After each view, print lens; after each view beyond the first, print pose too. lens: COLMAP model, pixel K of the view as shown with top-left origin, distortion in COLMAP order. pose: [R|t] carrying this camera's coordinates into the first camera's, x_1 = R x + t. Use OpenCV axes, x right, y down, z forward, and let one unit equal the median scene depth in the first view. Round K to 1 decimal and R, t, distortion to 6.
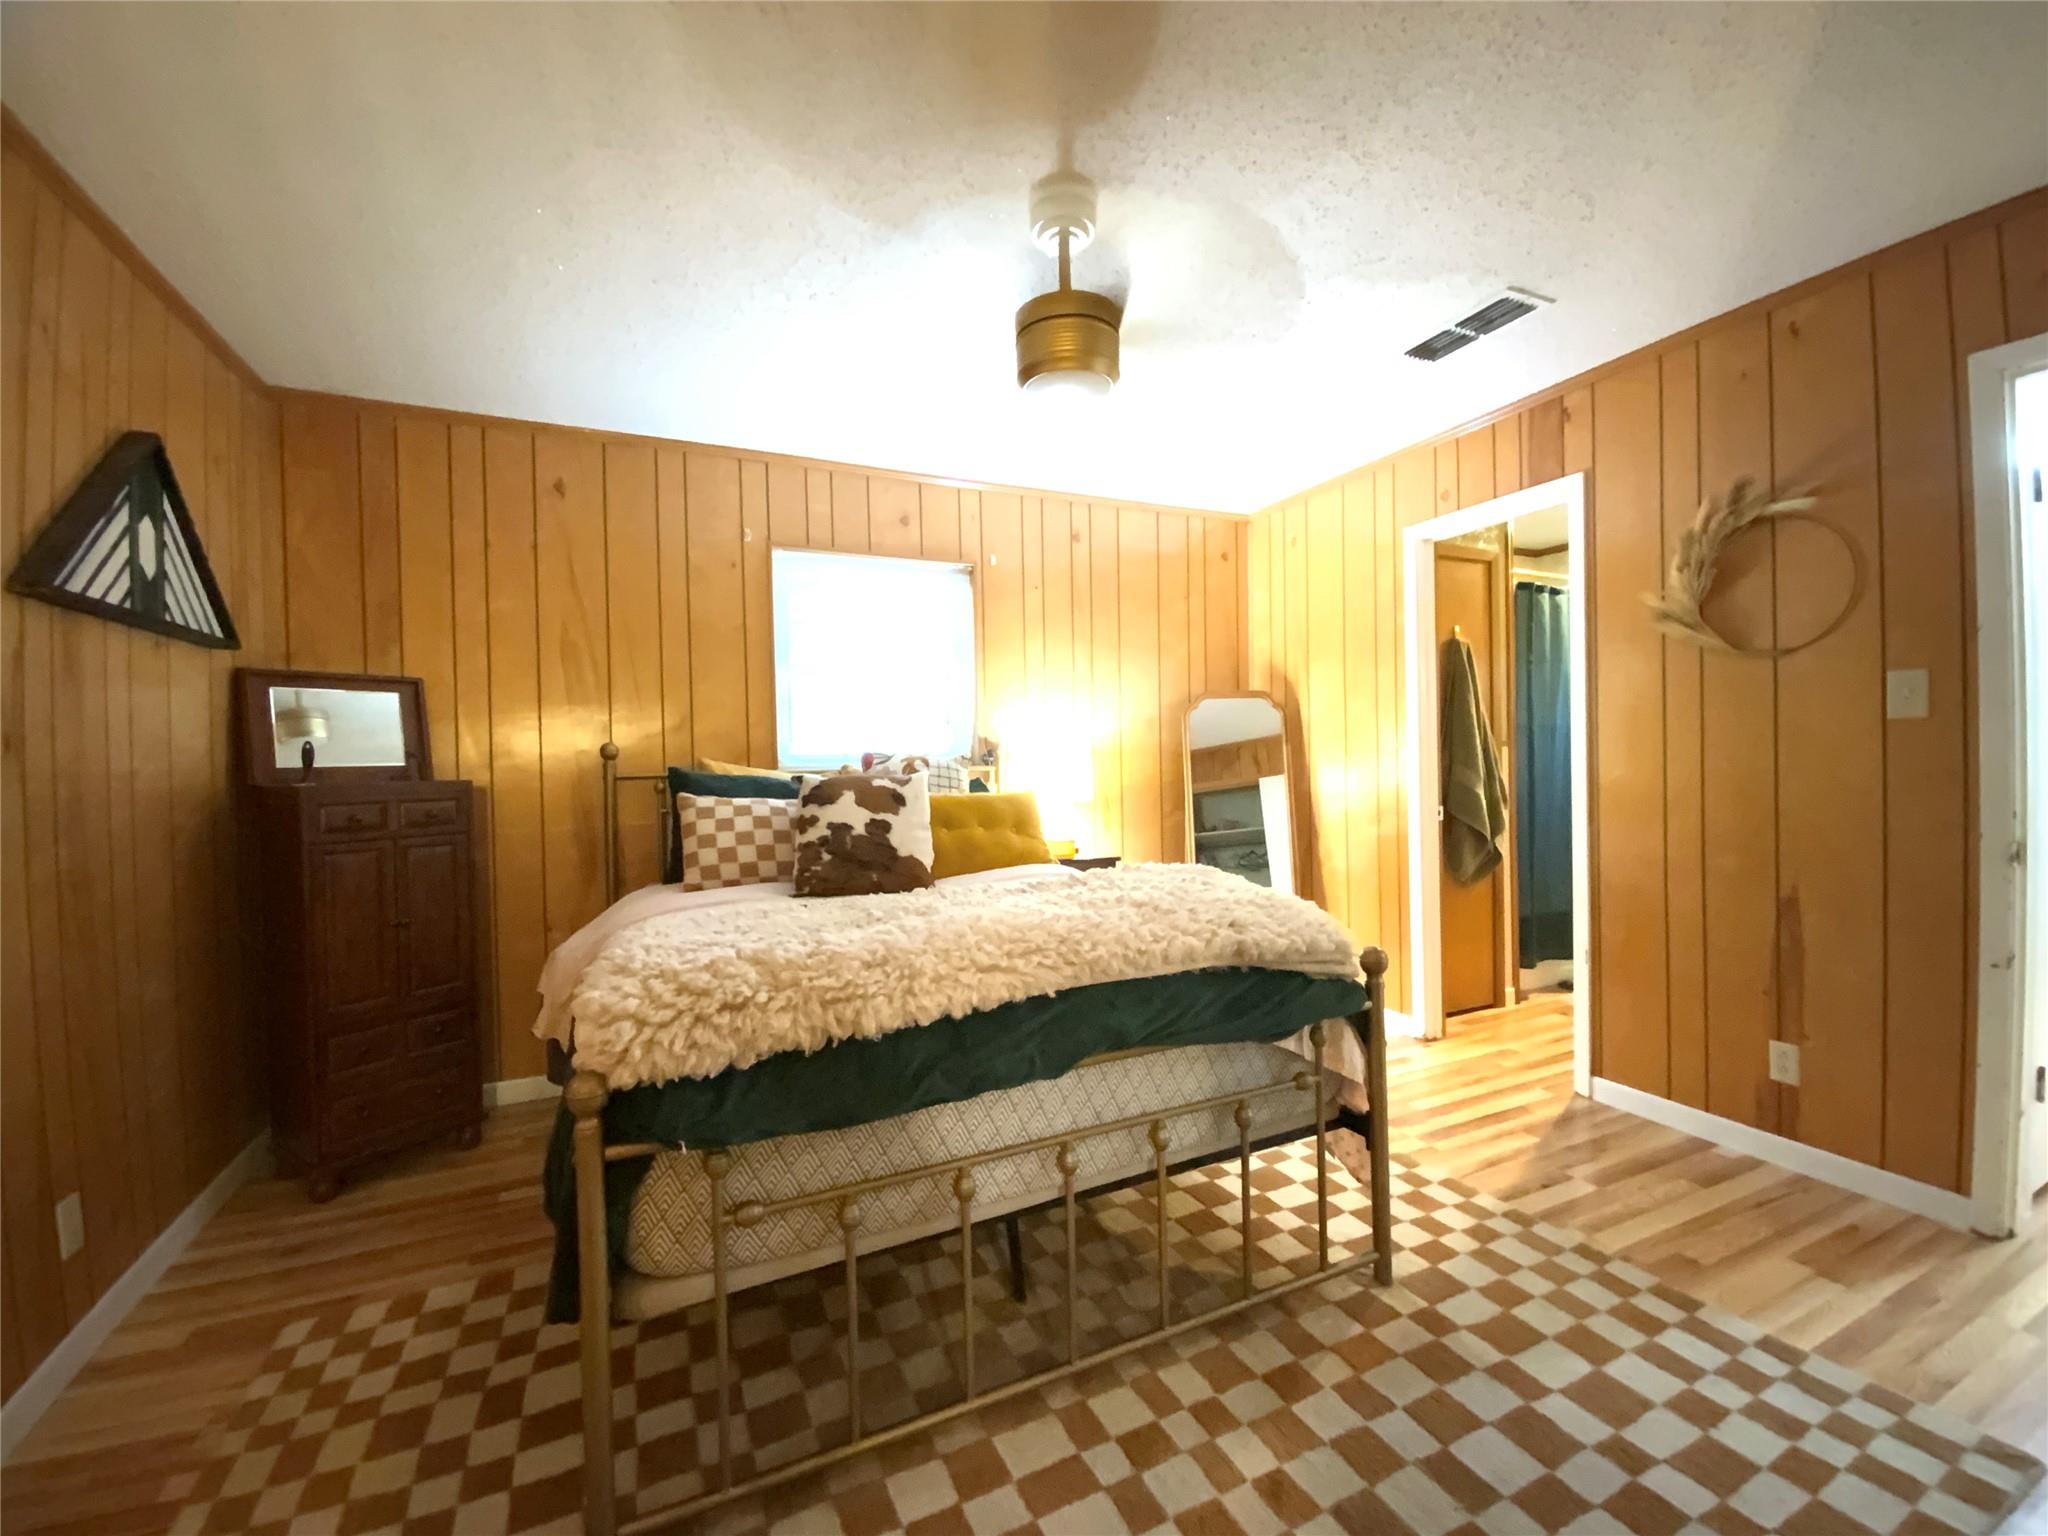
lens RADIAL K [[830.6, 0, 1020.6], [0, 830.6, 768.9], [0, 0, 1]] dist [-0.001188, -0.005111]
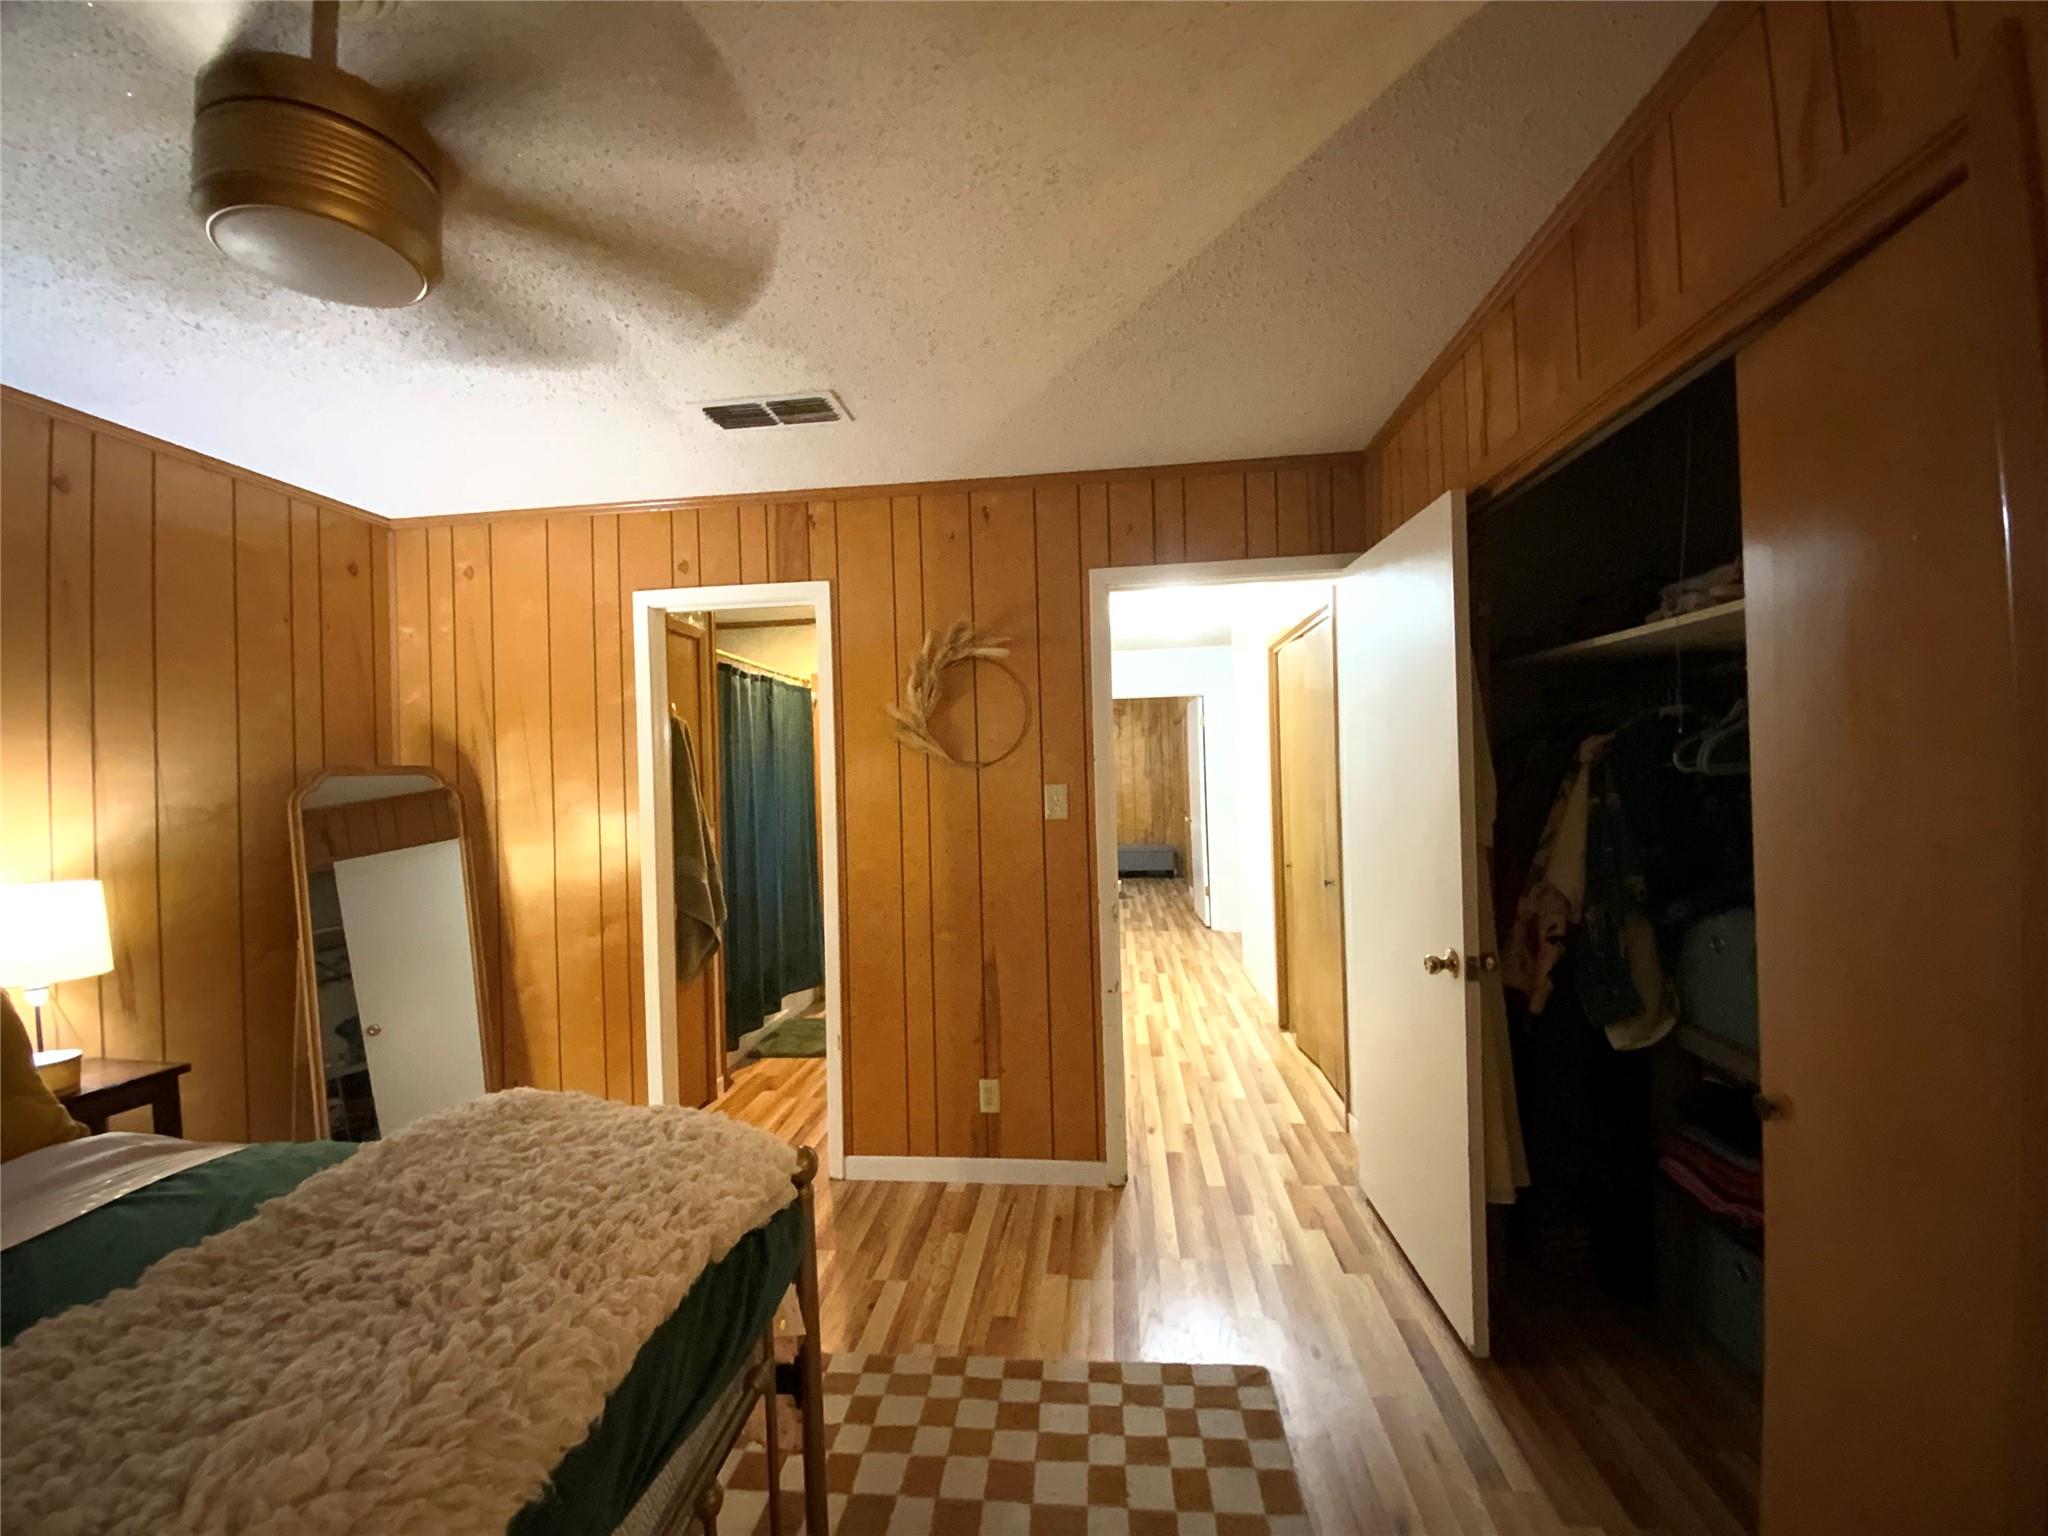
lens RADIAL K [[830.6, 0, 1034.4], [0, 830.6, 767.1], [0, 0, 1]] dist [-0.001188, -0.005111]
pose [[0.499512, 0.015460, 0.866169, -0.119862], [0.029526, 0.998956, -0.034858, -0.087494], [-0.865804, 0.042986, 0.498534, 0.292629]]
